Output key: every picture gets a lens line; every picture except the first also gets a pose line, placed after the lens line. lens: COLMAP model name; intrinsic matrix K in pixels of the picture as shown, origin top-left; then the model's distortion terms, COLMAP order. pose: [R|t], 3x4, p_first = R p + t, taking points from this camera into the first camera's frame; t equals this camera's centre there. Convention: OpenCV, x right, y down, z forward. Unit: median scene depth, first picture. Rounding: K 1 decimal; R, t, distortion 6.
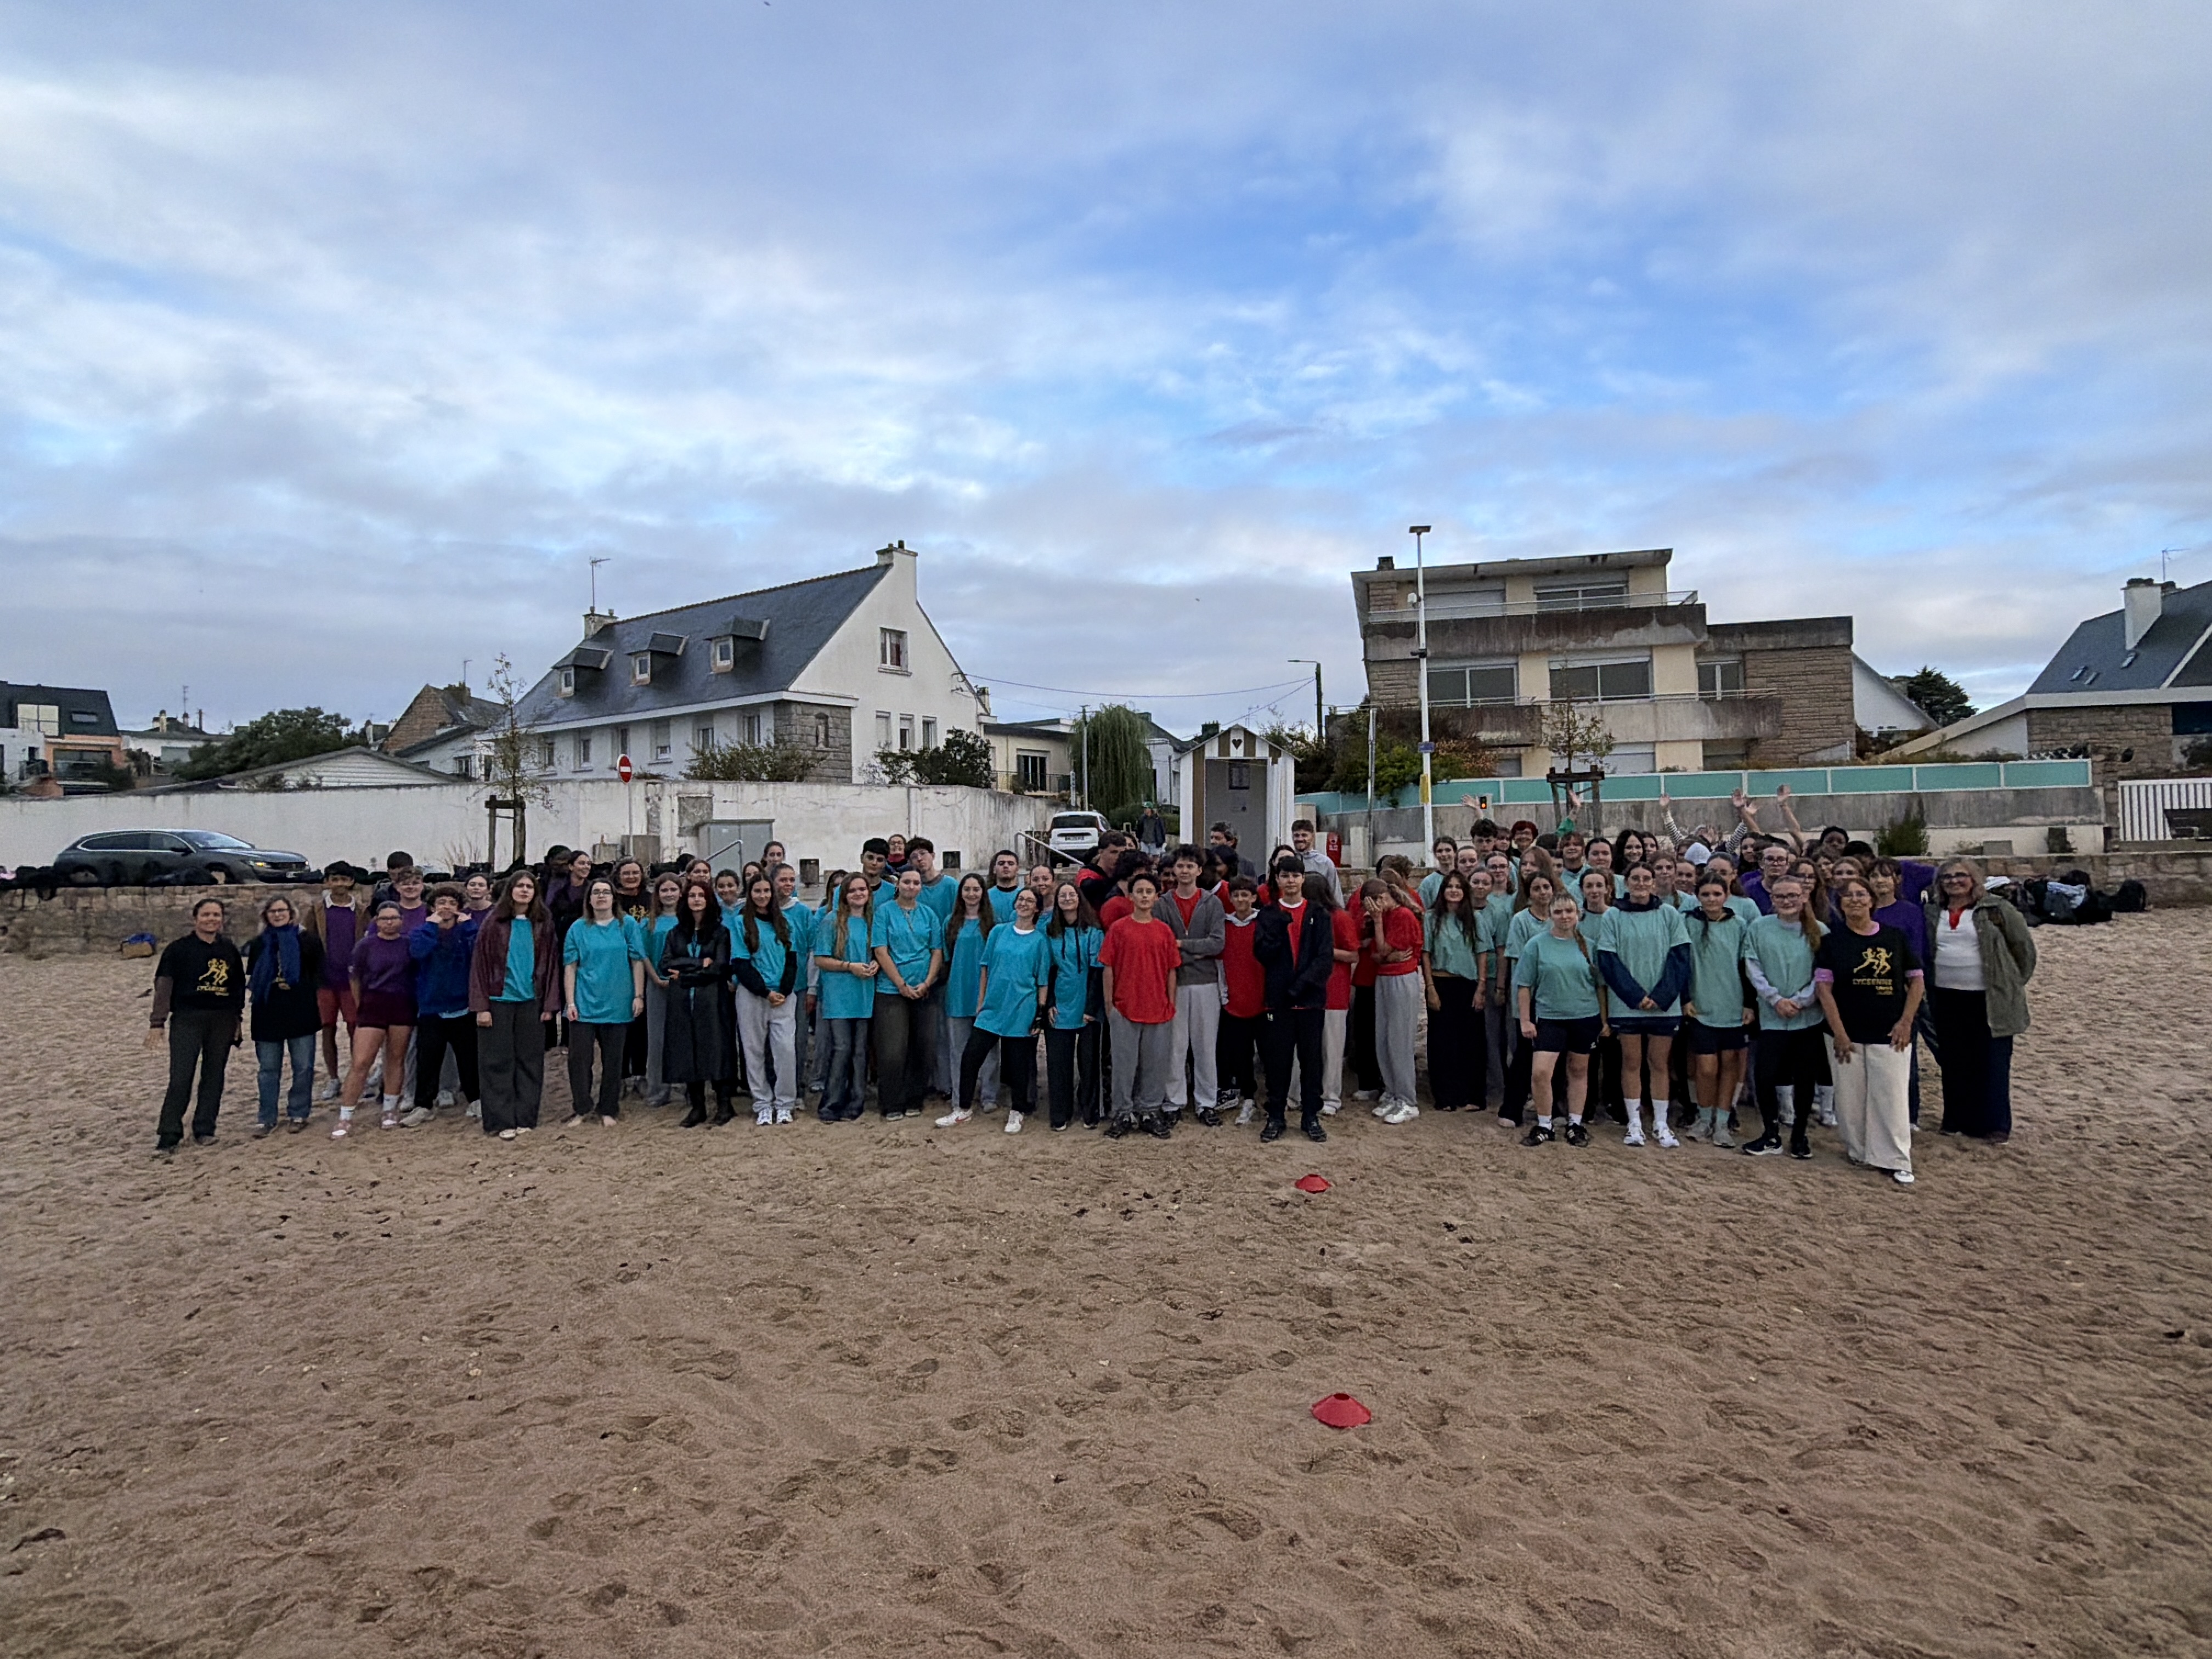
lens RADIAL K [[1277.9, 0, 1106.0], [0, 1277.9, 829.5], [0, 0, 1]] dist [0.000237, -0.000561]
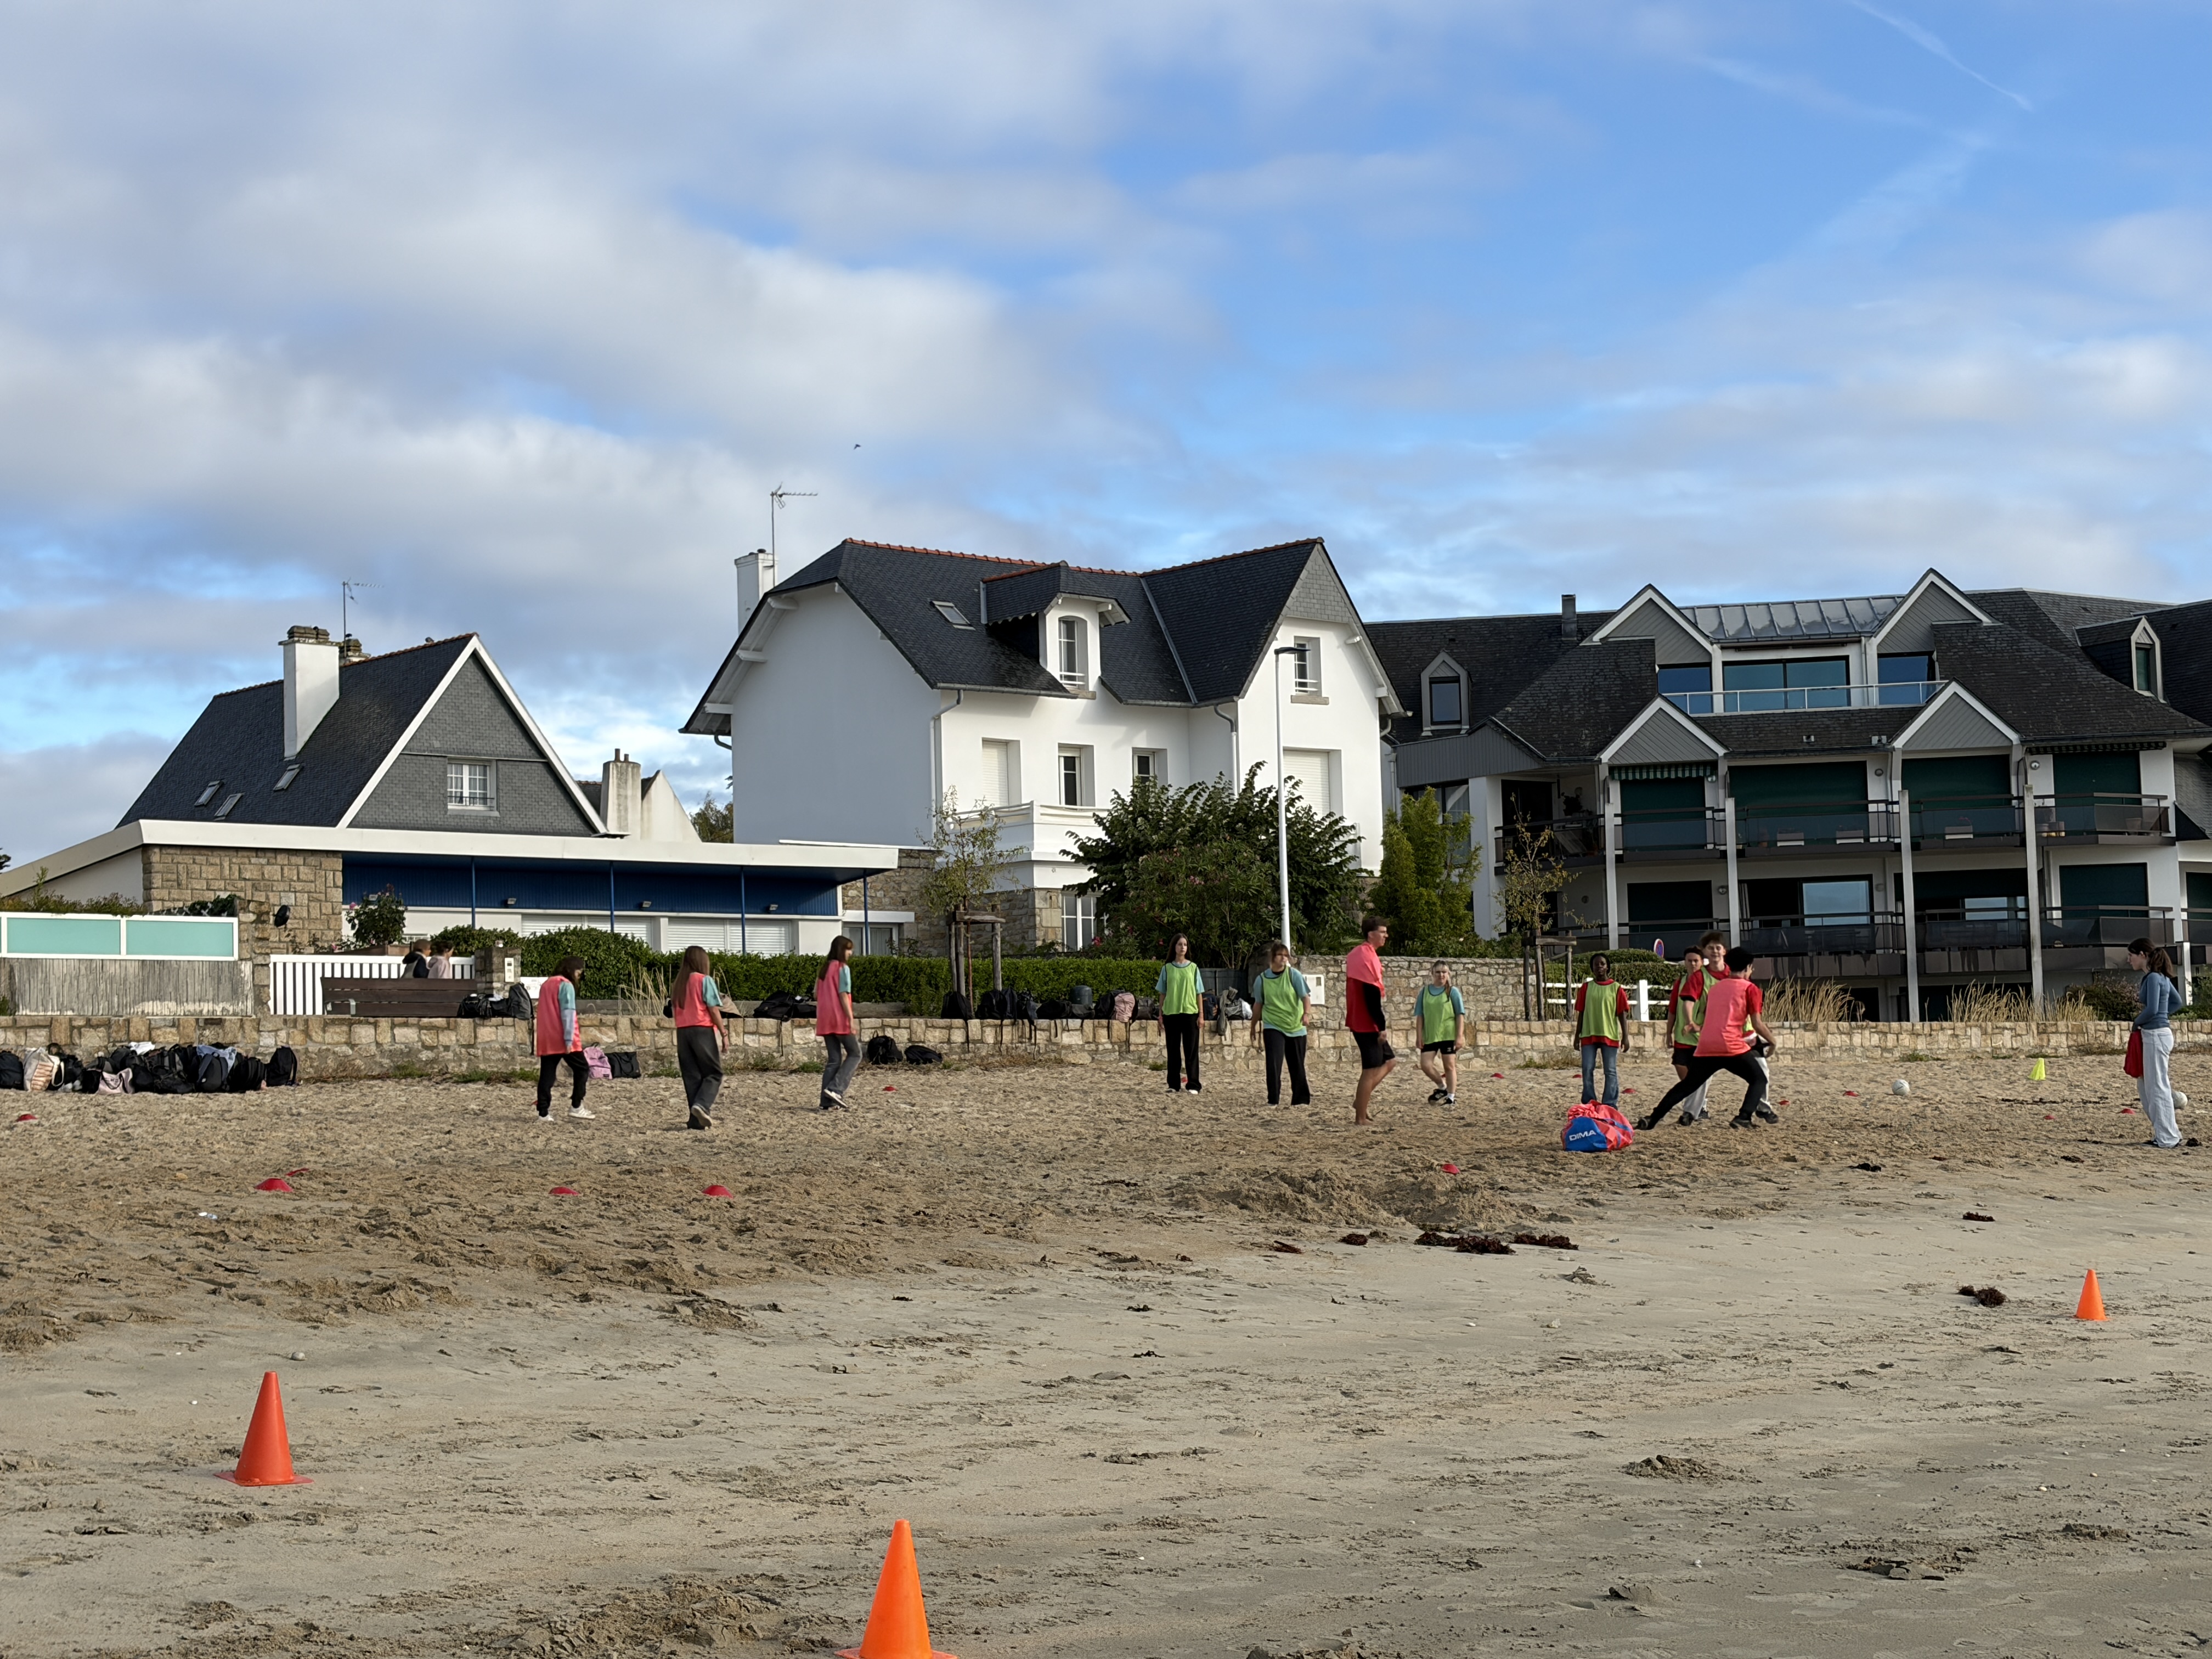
lens RADIAL K [[3554.0, 0, 1106.0], [0, 3554.0, 829.5], [0, 0, 1]] dist [0.249668, -1.280307]
pose [[0.621688, 0.073073, 0.779849, -0.260214], [-0.002331, 0.995807, -0.091451, 0.044109], [-0.783262, 0.055036, 0.619251, -0.326879]]
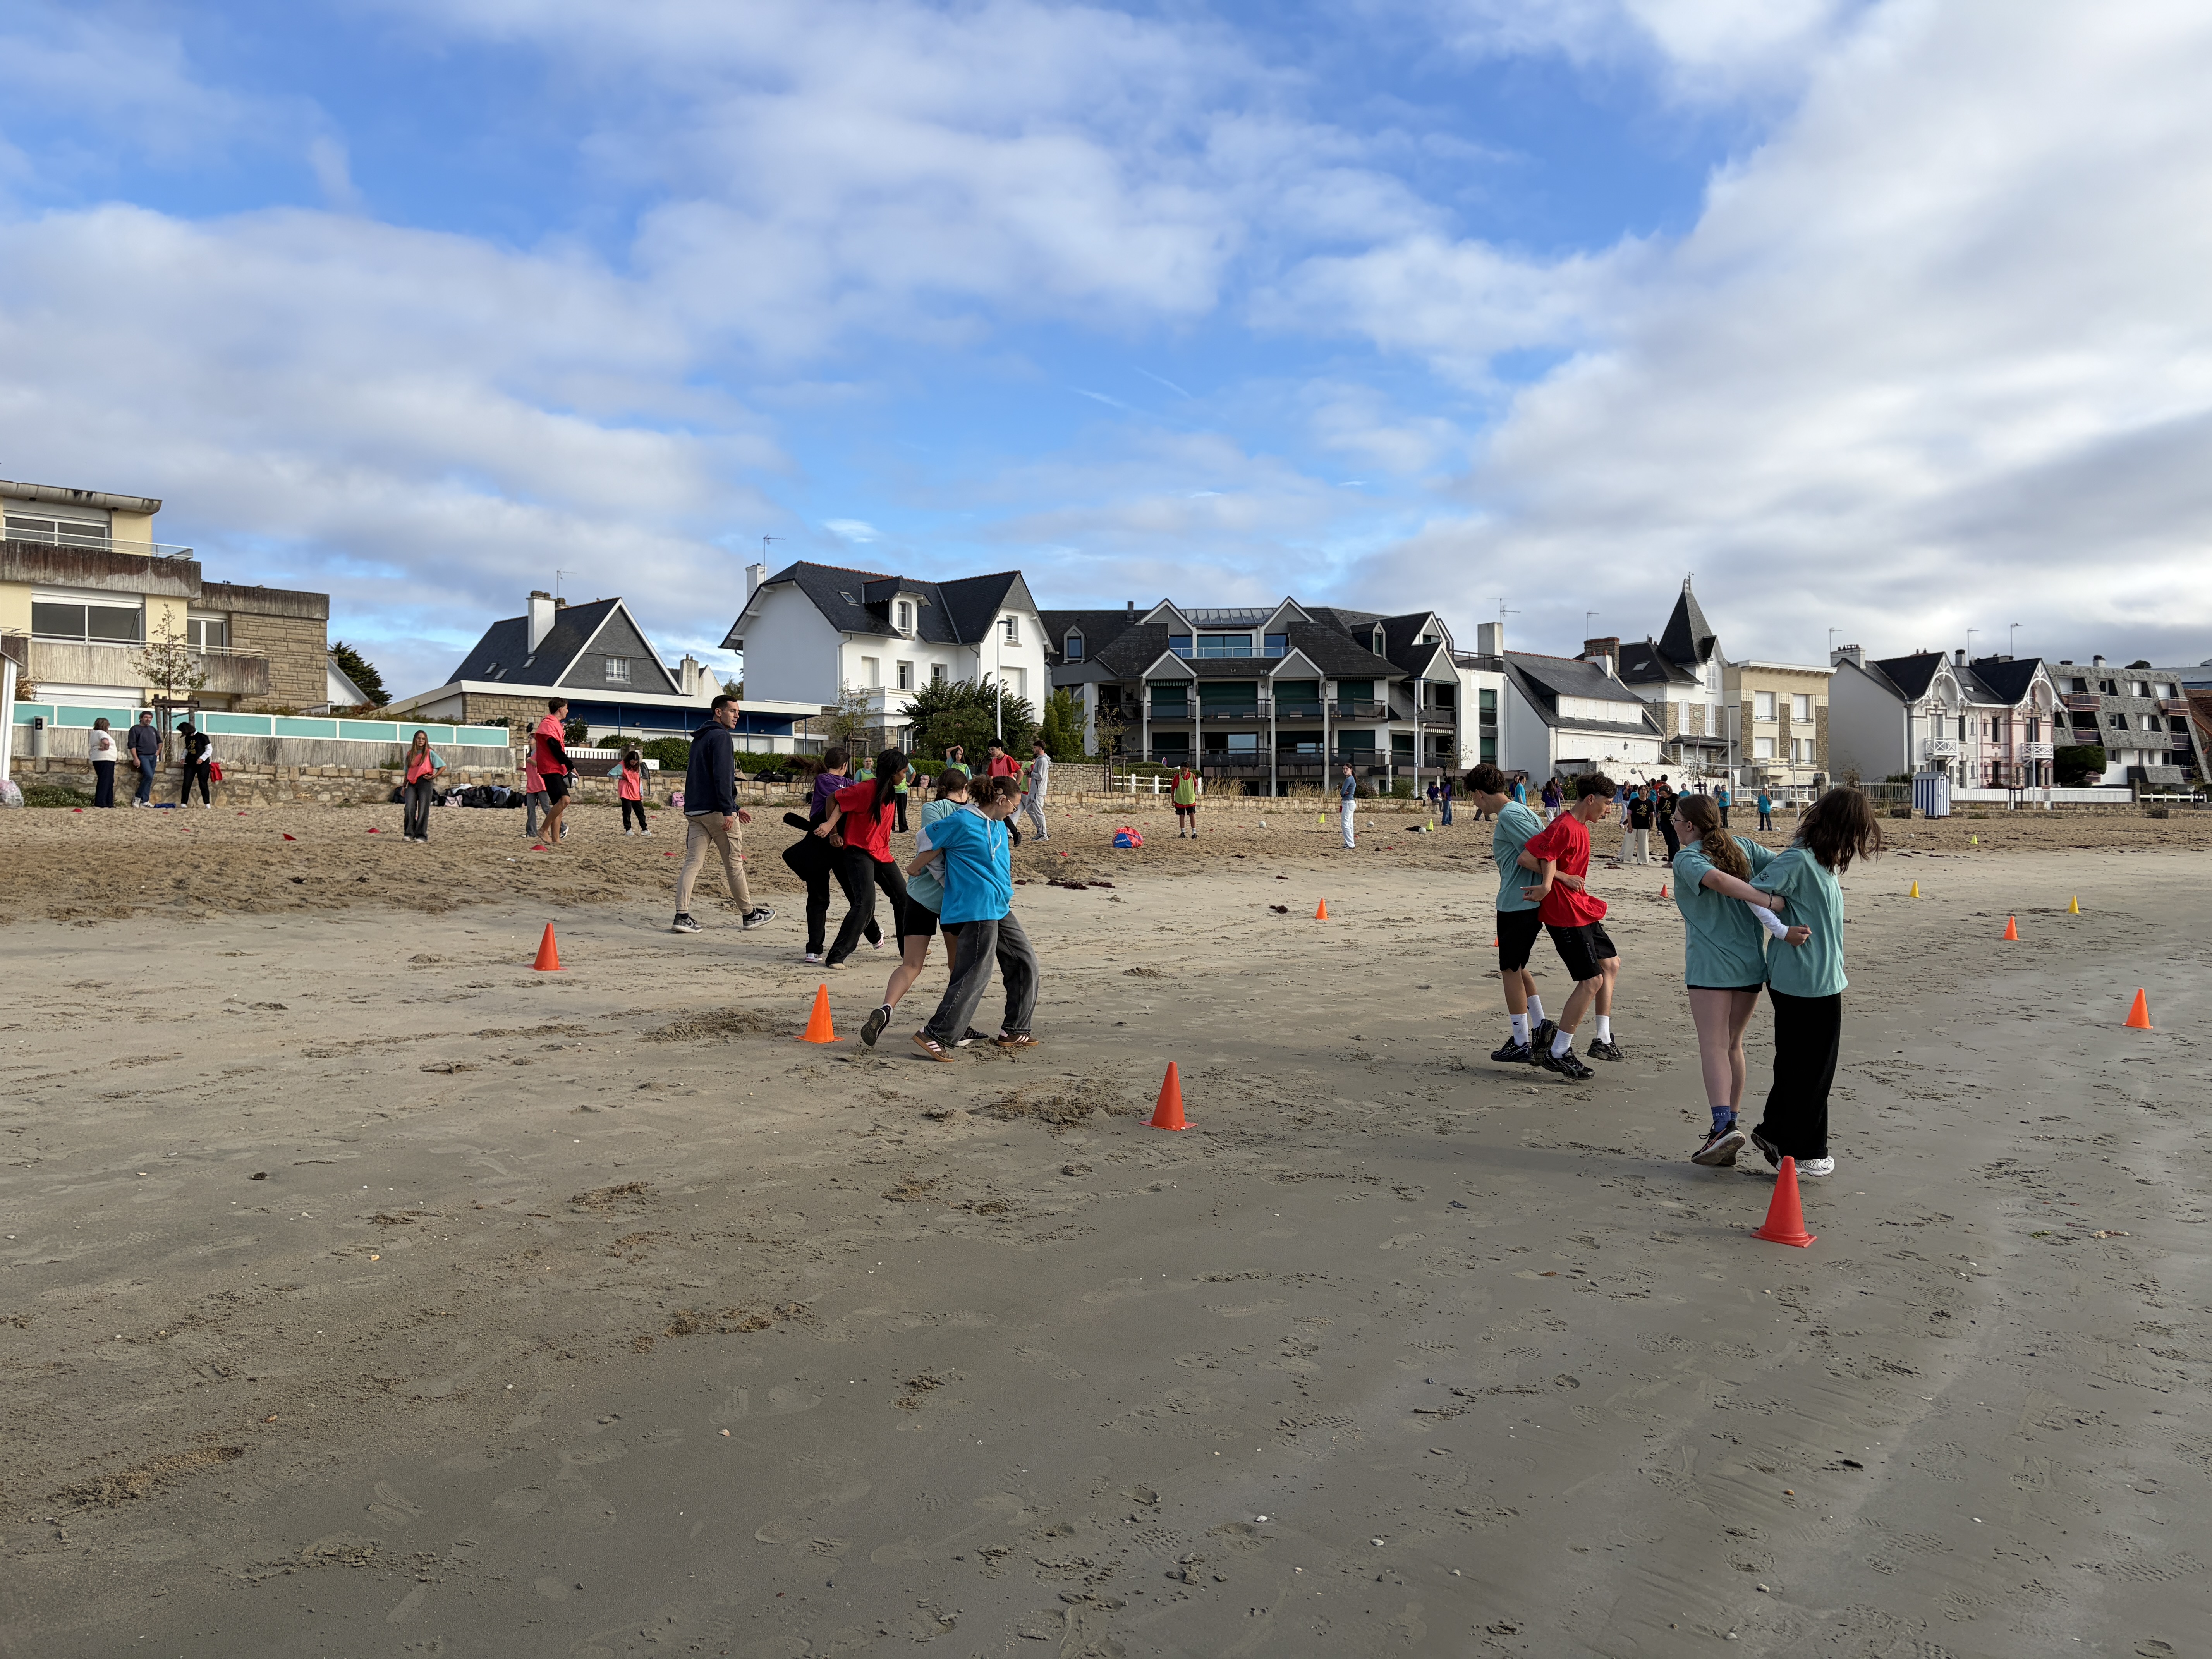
lens RADIAL K [[1626.0, 0, 1106.0], [0, 1626.0, 829.5], [0, 0, 1]] dist [0.118052, -0.214444]
pose [[0.526342, 0.025966, 0.849877, -0.284911], [-0.023994, 0.999589, -0.015680, 0.046175], [-0.849935, -0.012139, 0.526748, -0.347553]]
